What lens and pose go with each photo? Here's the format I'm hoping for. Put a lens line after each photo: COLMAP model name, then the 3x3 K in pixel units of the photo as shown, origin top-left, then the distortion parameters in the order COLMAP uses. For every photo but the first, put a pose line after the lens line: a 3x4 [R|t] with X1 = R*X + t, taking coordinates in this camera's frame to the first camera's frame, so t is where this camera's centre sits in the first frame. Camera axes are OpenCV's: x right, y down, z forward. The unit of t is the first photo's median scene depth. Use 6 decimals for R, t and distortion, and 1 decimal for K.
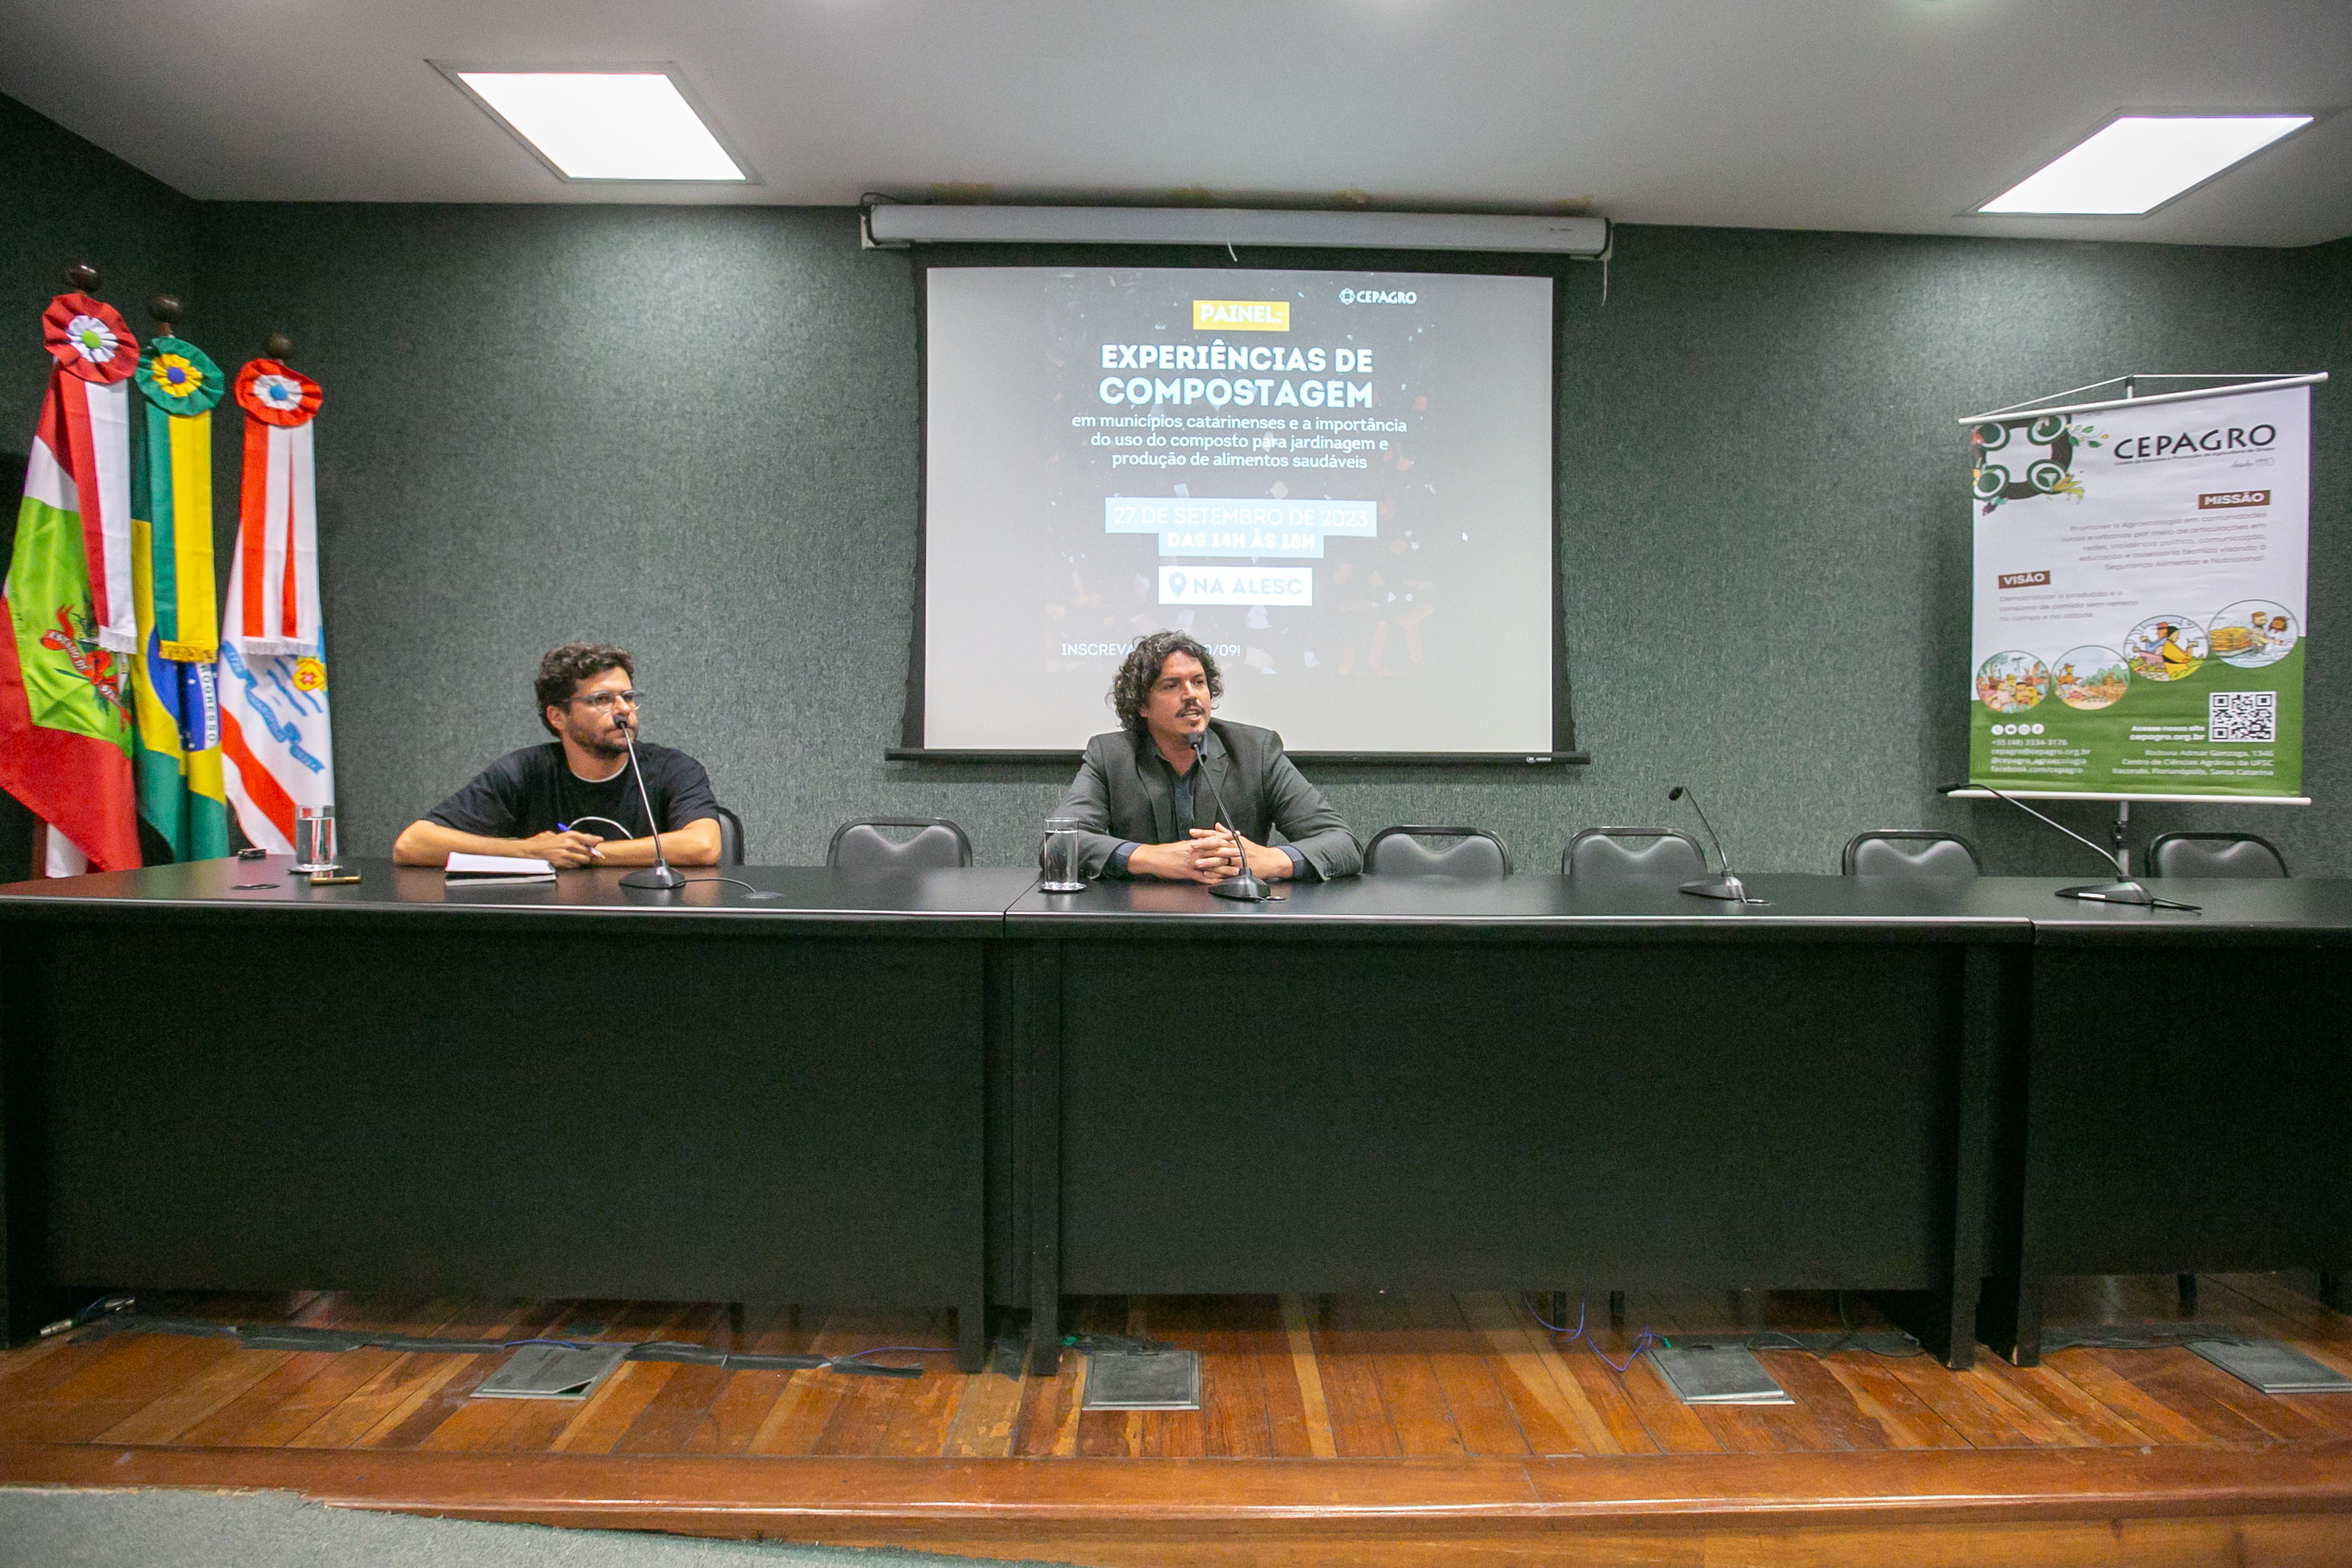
lens RADIAL K [[1076.9, 0, 1176.0], [0, 1076.9, 784.0], [0, 0, 1]] dist [-0.056813, 0.021077]
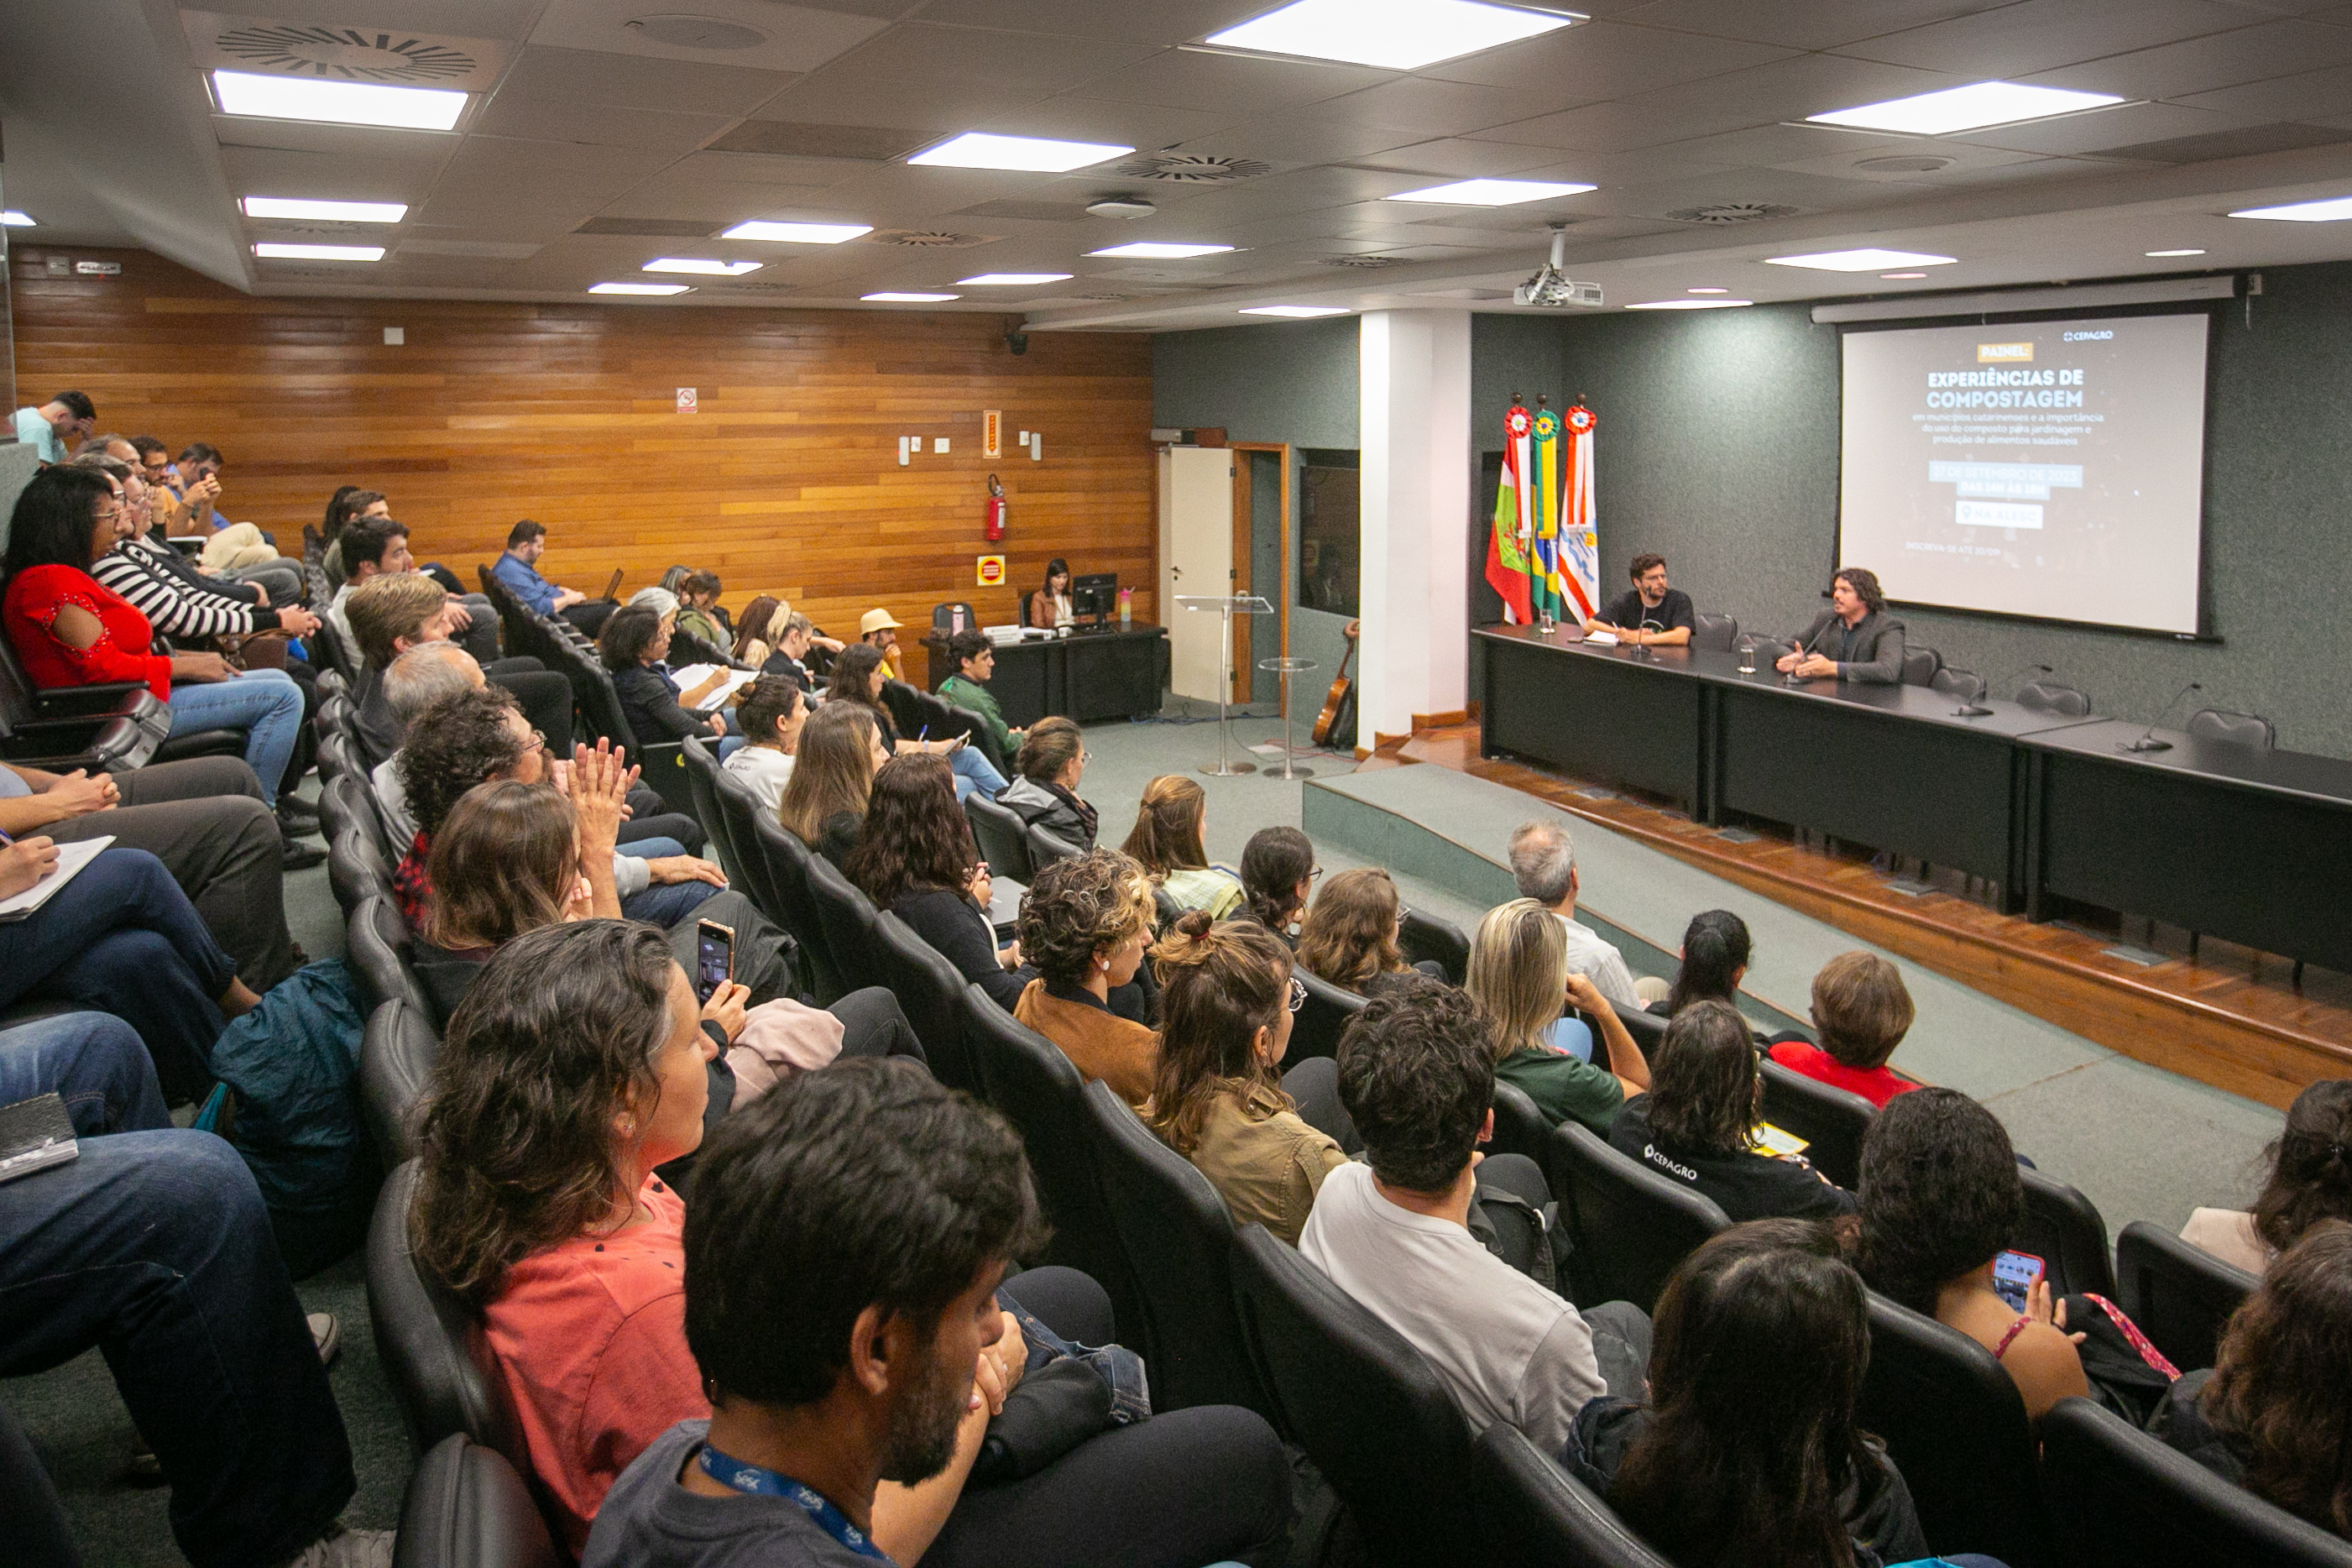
lens RADIAL K [[1602.9, 0, 1145.6], [0, 1602.9, 525.5], [0, 0, 1]] dist [0.001142, 0.009954]
pose [[0.457421, 0.055841, -0.887495, 1.689874], [-0.005158, 0.998176, 0.060147, -0.313554], [0.889235, -0.022935, 0.456875, -1.350101]]
